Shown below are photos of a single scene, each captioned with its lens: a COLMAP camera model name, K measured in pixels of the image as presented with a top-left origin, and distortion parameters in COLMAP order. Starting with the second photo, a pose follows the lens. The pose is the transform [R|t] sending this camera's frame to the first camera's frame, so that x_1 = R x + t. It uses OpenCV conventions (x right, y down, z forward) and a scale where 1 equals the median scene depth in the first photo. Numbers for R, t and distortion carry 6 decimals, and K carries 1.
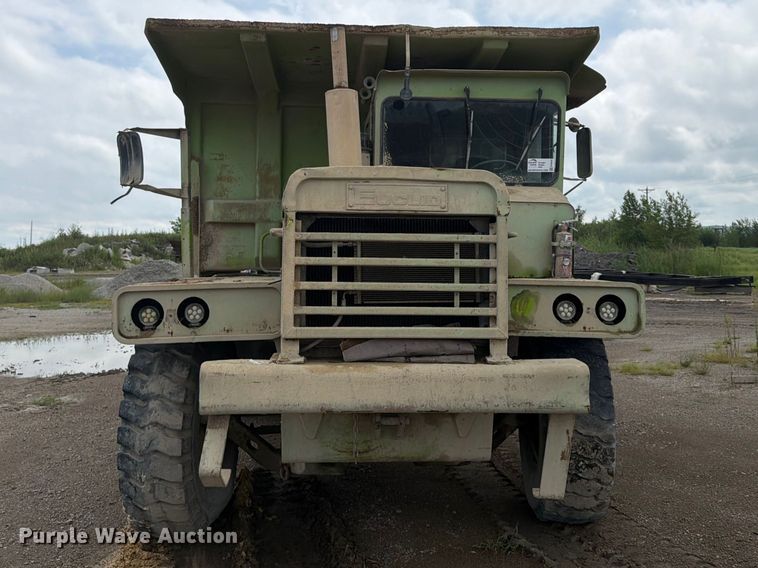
lens RADIAL K [[759.6, 0, 378.4], [0, 759.6, 246.3], [0, 0, 1]] dist [0.109093, -0.225382]
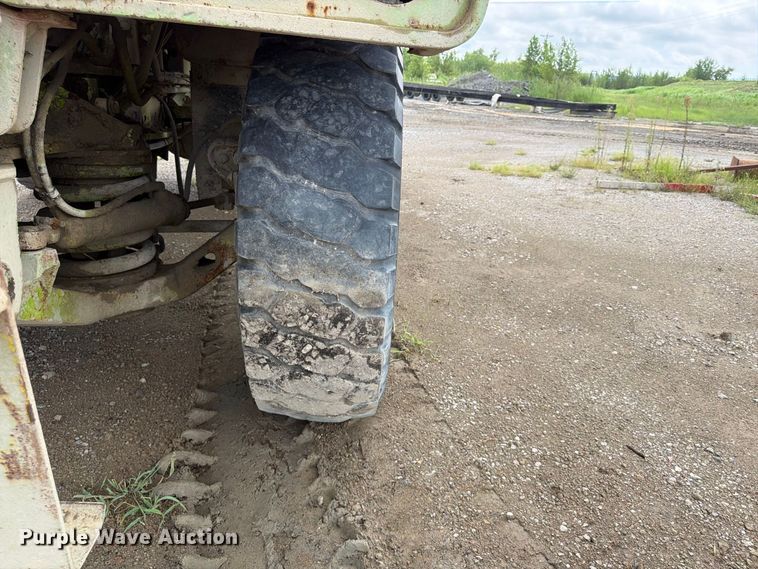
lens RADIAL K [[524.8, 0, 380.1], [0, 524.8, 282.1], [0, 0, 1]] dist [0.123347, -0.229560]
pose [[0.996072, 0.037007, 0.080444, 0.113799], [-0.063762, 0.930149, 0.361603, 0.053144], [-0.061443, -0.365312, 0.928855, 0.293424]]
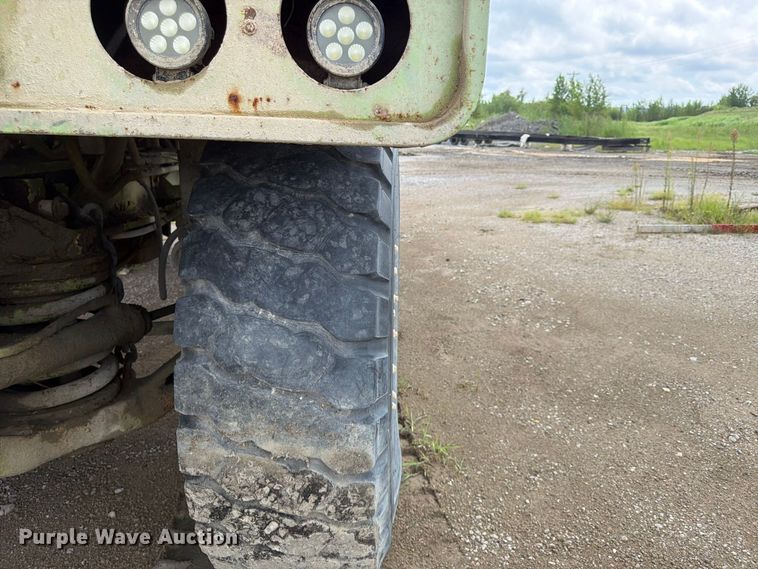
lens RADIAL K [[523.4, 0, 379.0], [0, 523.4, 284.5], [0, 0, 1]] dist [0.110216, -0.191341]
pose [[0.999943, 0.006352, 0.008593, 0.125304], [-0.008604, 0.955479, 0.294934, 0.045074], [-0.006337, -0.294991, 0.955479, 0.328133]]
